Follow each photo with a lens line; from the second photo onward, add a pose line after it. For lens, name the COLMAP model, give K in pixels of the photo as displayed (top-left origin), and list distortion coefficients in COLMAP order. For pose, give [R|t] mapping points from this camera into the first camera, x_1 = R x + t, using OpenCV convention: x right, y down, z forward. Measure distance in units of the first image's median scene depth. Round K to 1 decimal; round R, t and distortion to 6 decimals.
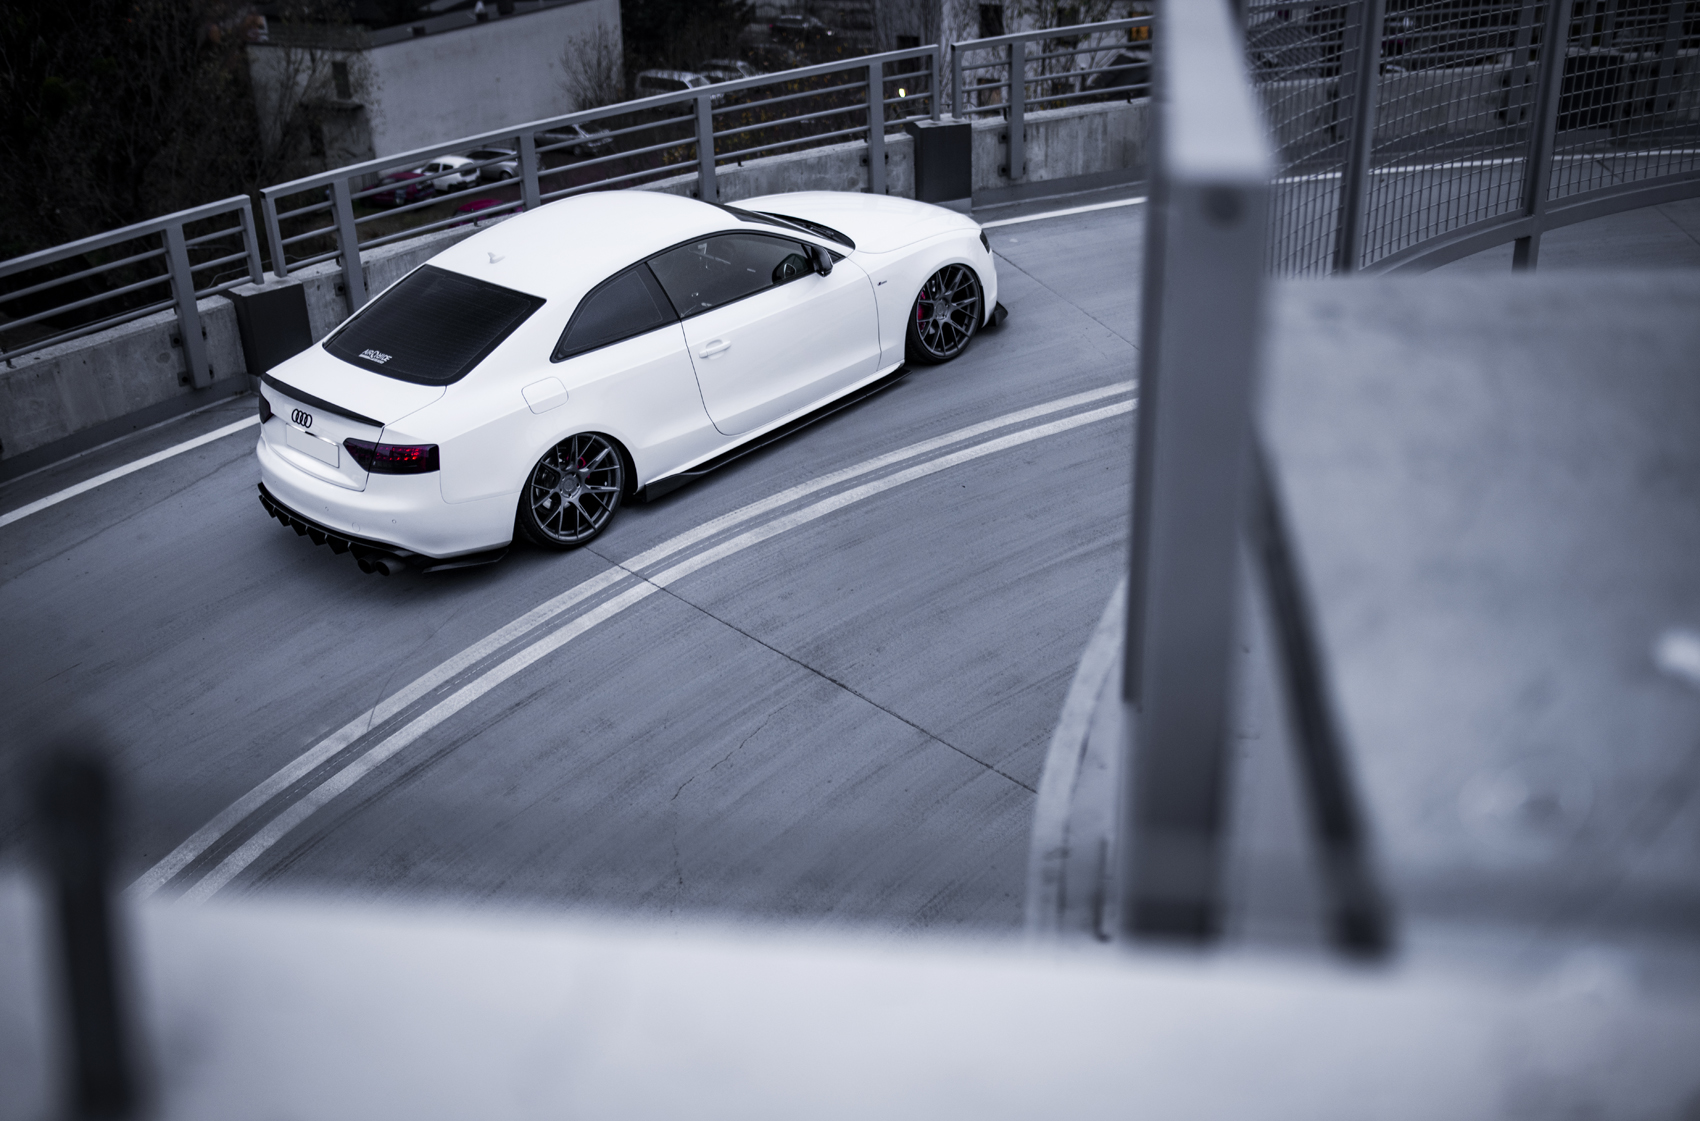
lens RADIAL K [[1699.4, 0, 842.6], [0, 1699.4, 534.6], [0, 0, 1]] dist [-0.018593, 0.007763]
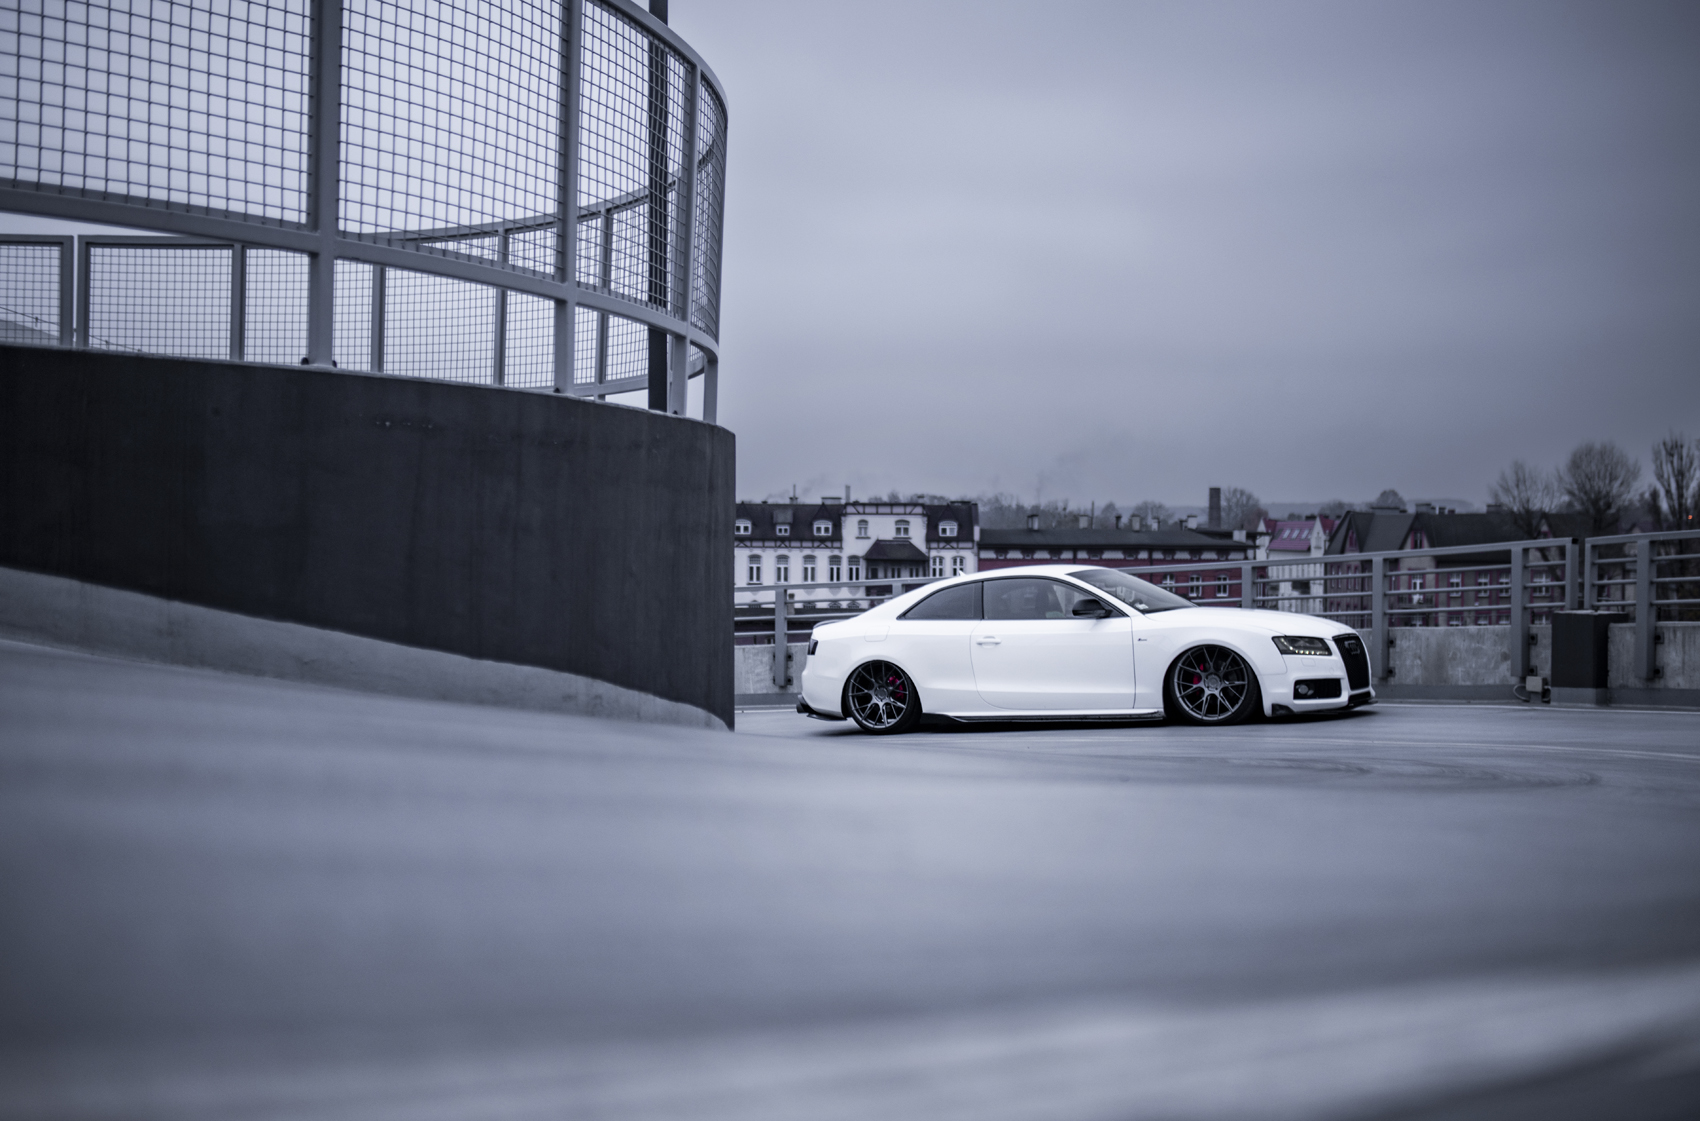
lens RADIAL K [[1663.0, 0, 850.0], [0, 1663.0, 560.5], [0, 0, 1]] dist [-0.050721, 0.093225]
pose [[0.239522, 0.048445, -0.969682, 1.159437], [-0.424686, 0.903366, -0.059770, -0.031312], [0.873081, 0.426127, 0.236950, 0.464924]]
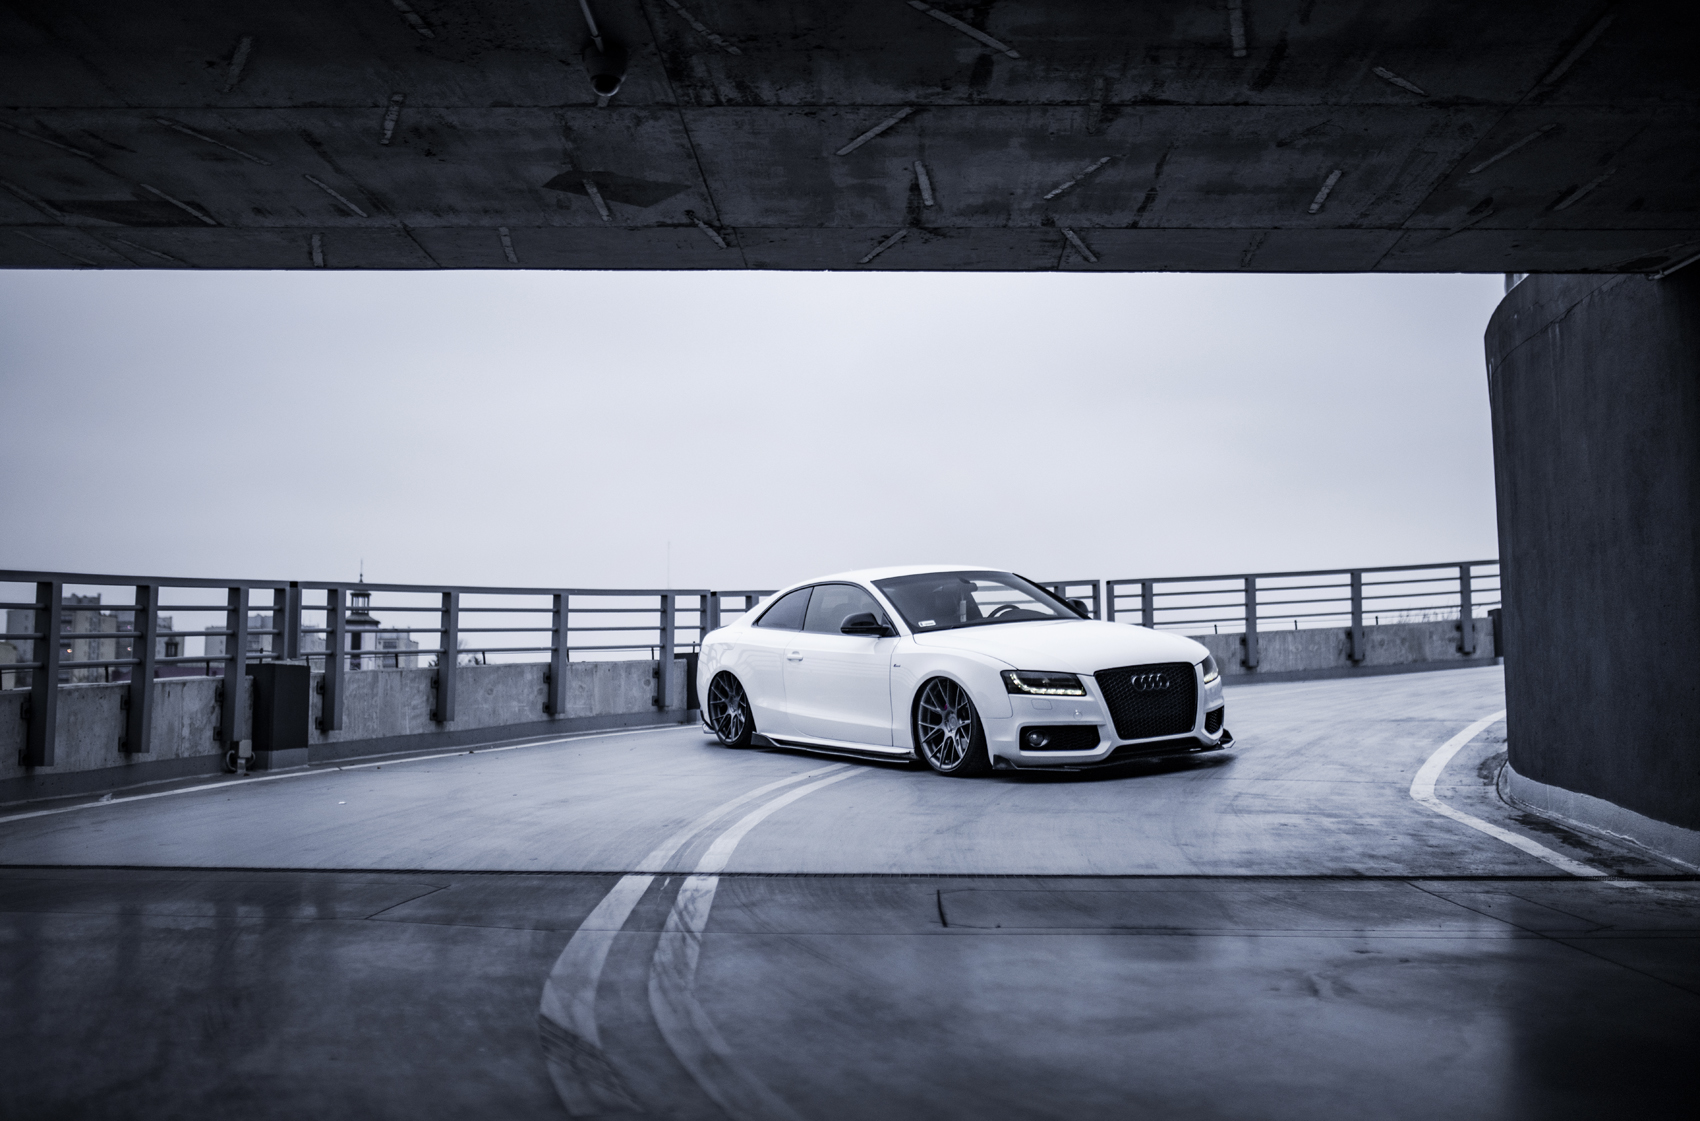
lens RADIAL K [[1759.1, 0, 850.0], [0, 1759.1, 560.5], [0, 0, 1]] dist [-0.034115, 0.008608]
pose [[0.994653, 0.039642, 0.095363, -0.389604], [0.015553, 0.855364, -0.517793, 0.625139], [-0.102097, 0.516508, 0.850174, -0.392977]]
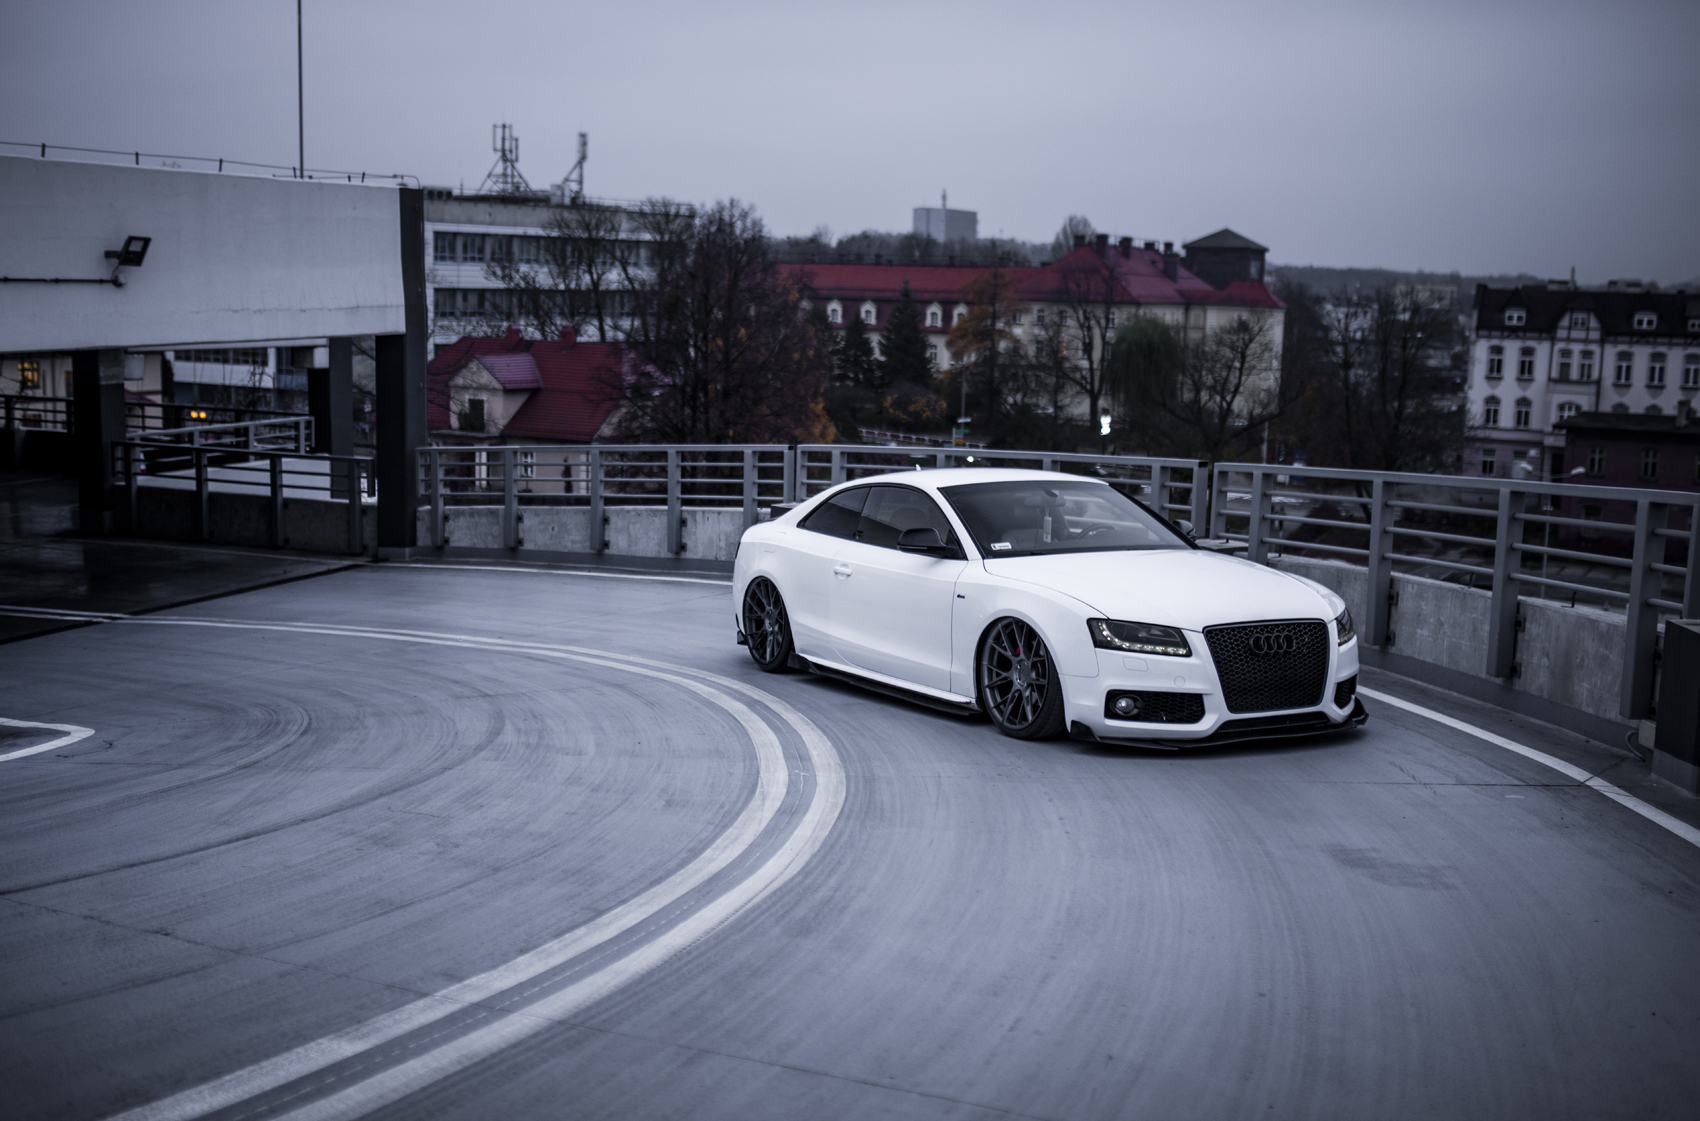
lens RADIAL K [[1699.4, 0, 842.6], [0, 1699.4, 534.6], [0, 0, 1]] dist [-0.018593, 0.007763]
pose [[-0.279821, 0.155901, -0.947309, 0.861027], [-0.423810, 0.865320, 0.267594, -0.378656], [0.861444, 0.476357, -0.176063, 1.054994]]
